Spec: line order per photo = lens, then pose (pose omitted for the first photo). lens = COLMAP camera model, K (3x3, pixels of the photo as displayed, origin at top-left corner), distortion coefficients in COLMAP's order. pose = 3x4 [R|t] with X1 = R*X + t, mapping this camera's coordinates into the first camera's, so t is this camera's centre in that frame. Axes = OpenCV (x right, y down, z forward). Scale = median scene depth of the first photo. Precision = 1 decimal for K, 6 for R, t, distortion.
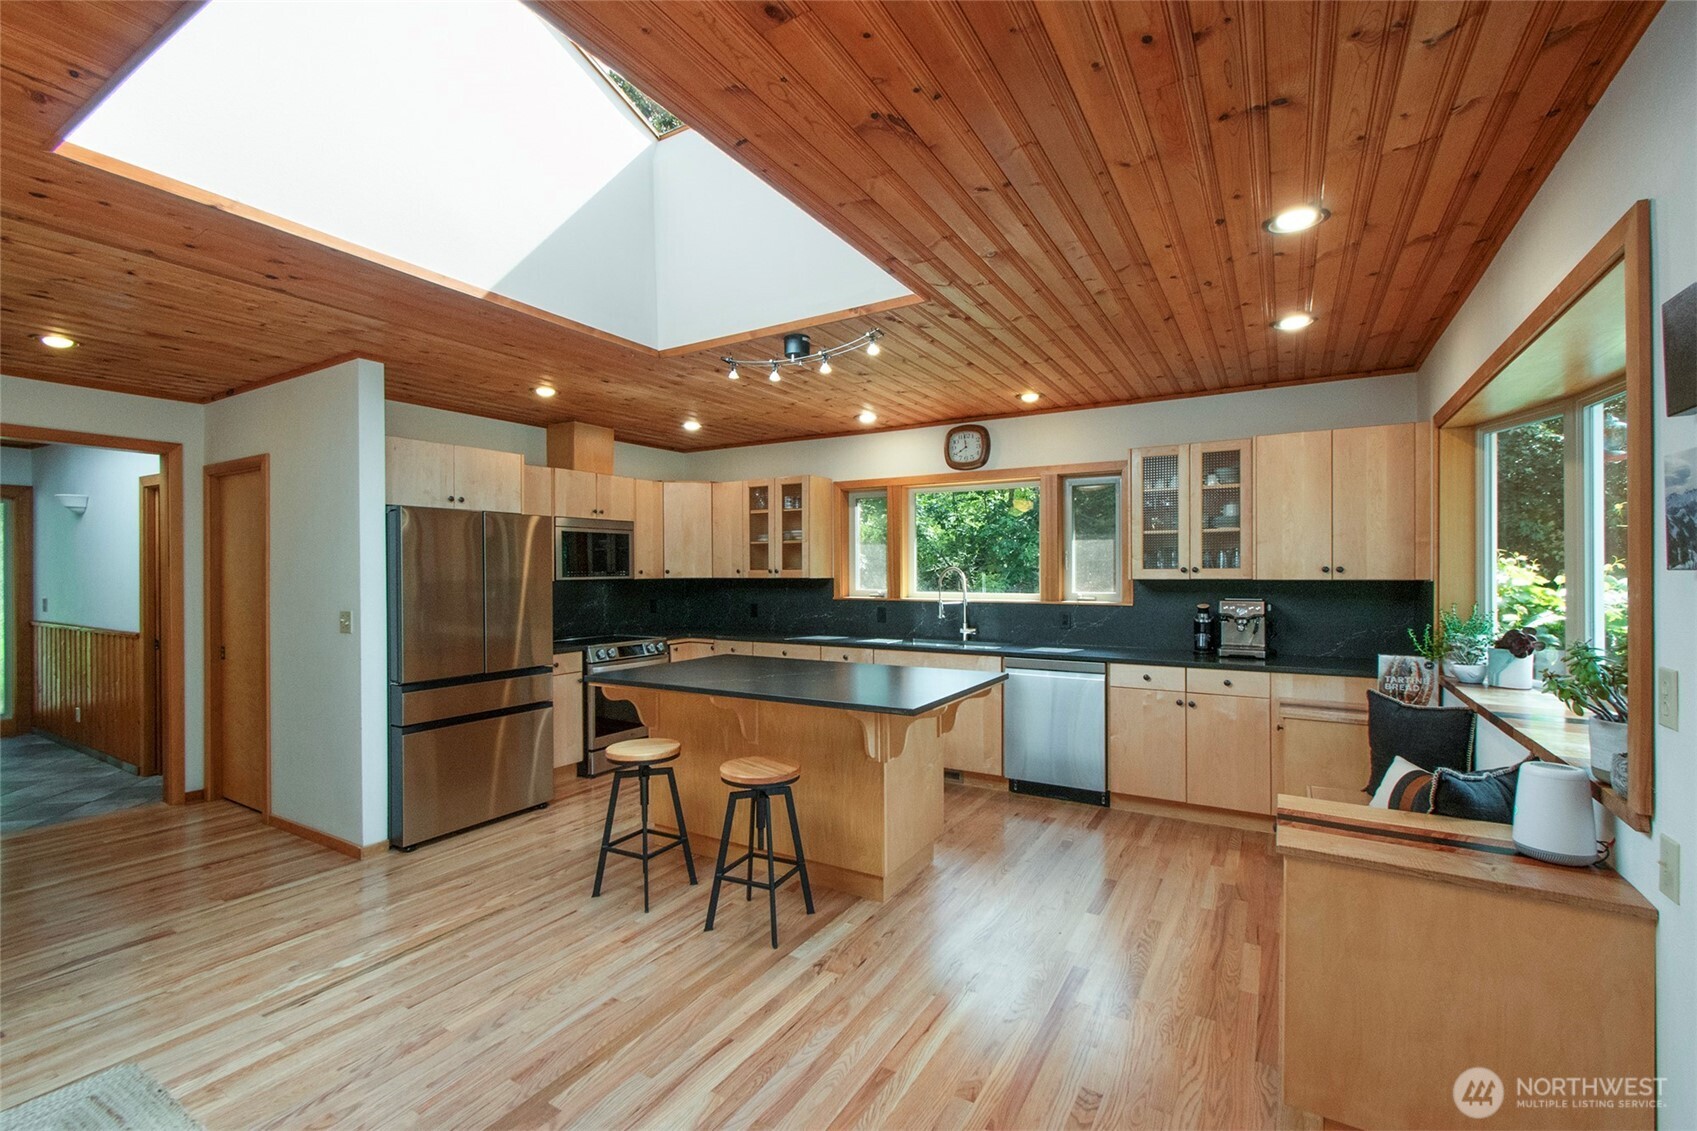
lens RADIAL K [[765.8, 0, 810.8], [0, 765.8, 570.6], [0, 0, 1]] dist [-0.001420, -0.000876]
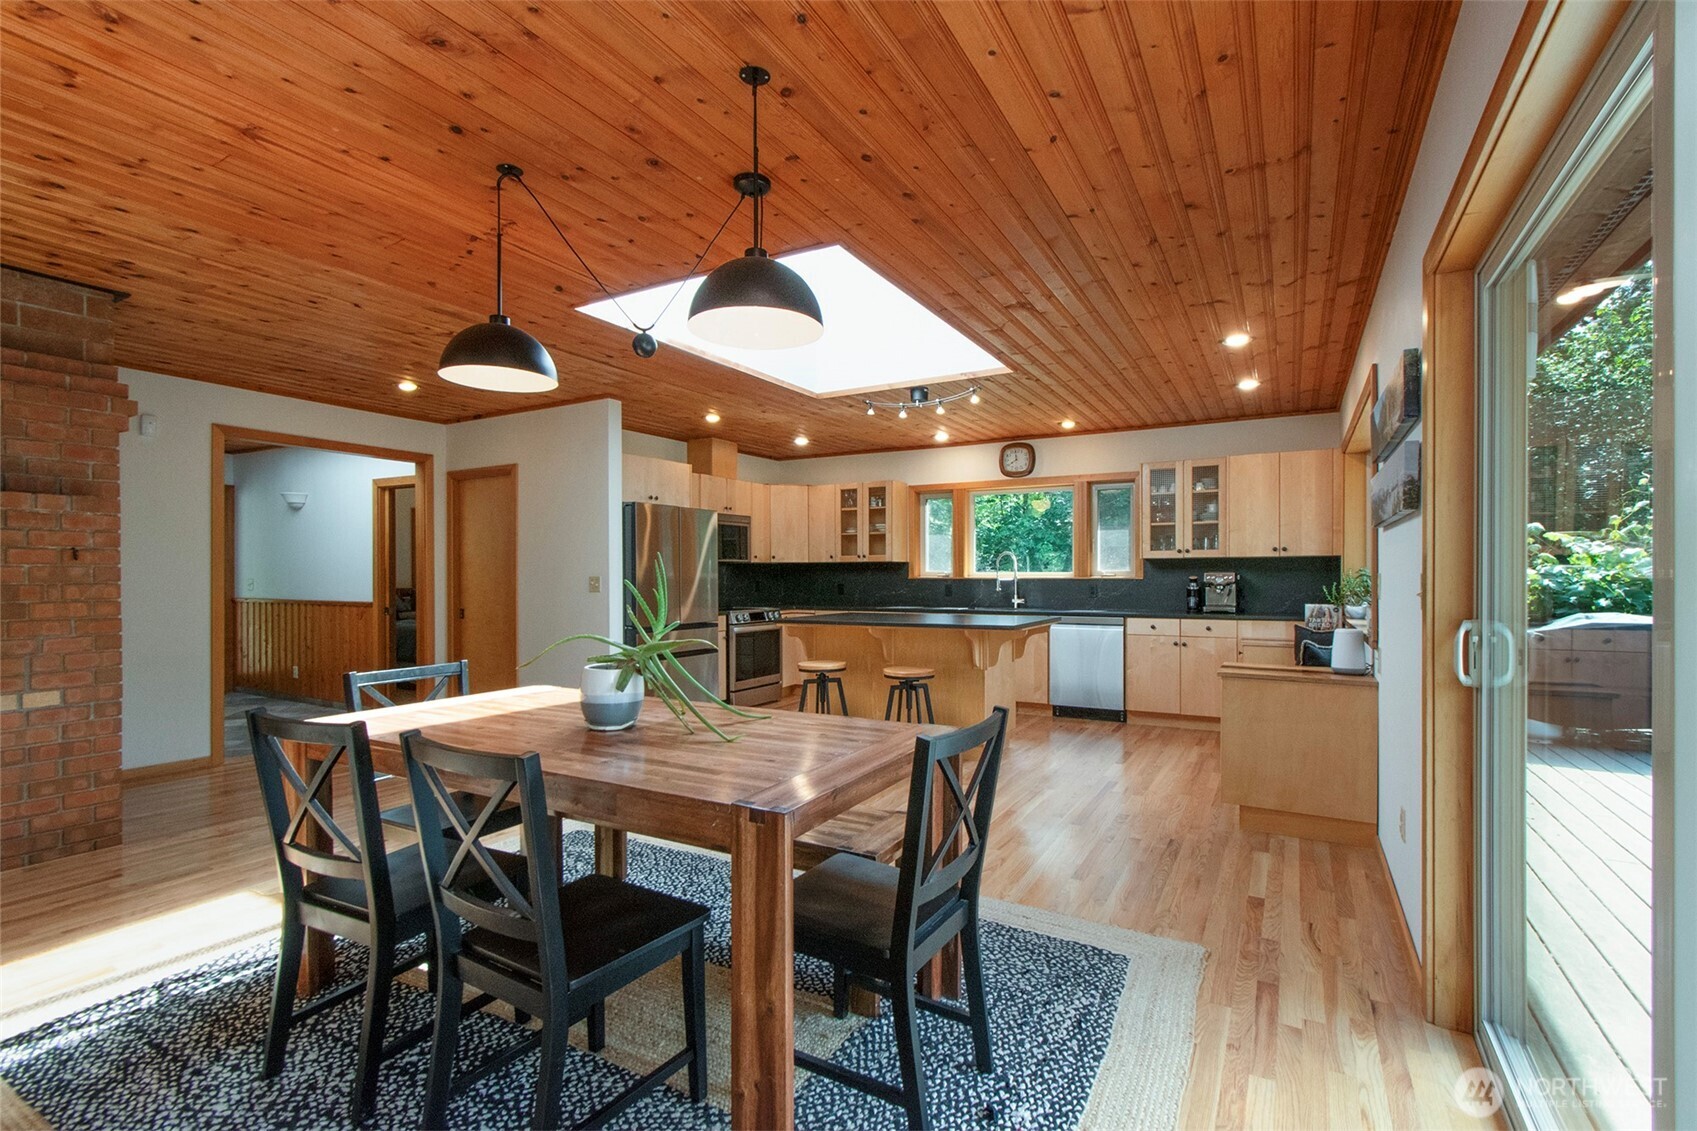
lens RADIAL K [[765.8, 0, 850.9], [0, 765.8, 571.3], [0, 0, 1]] dist [-0.001420, -0.000876]
pose [[0.999279, 0.001216, 0.037936, -0.162461], [-0.001181, 0.999999, -0.000937, 0.038051], [-0.037937, 0.000892, 0.999280, -0.368878]]
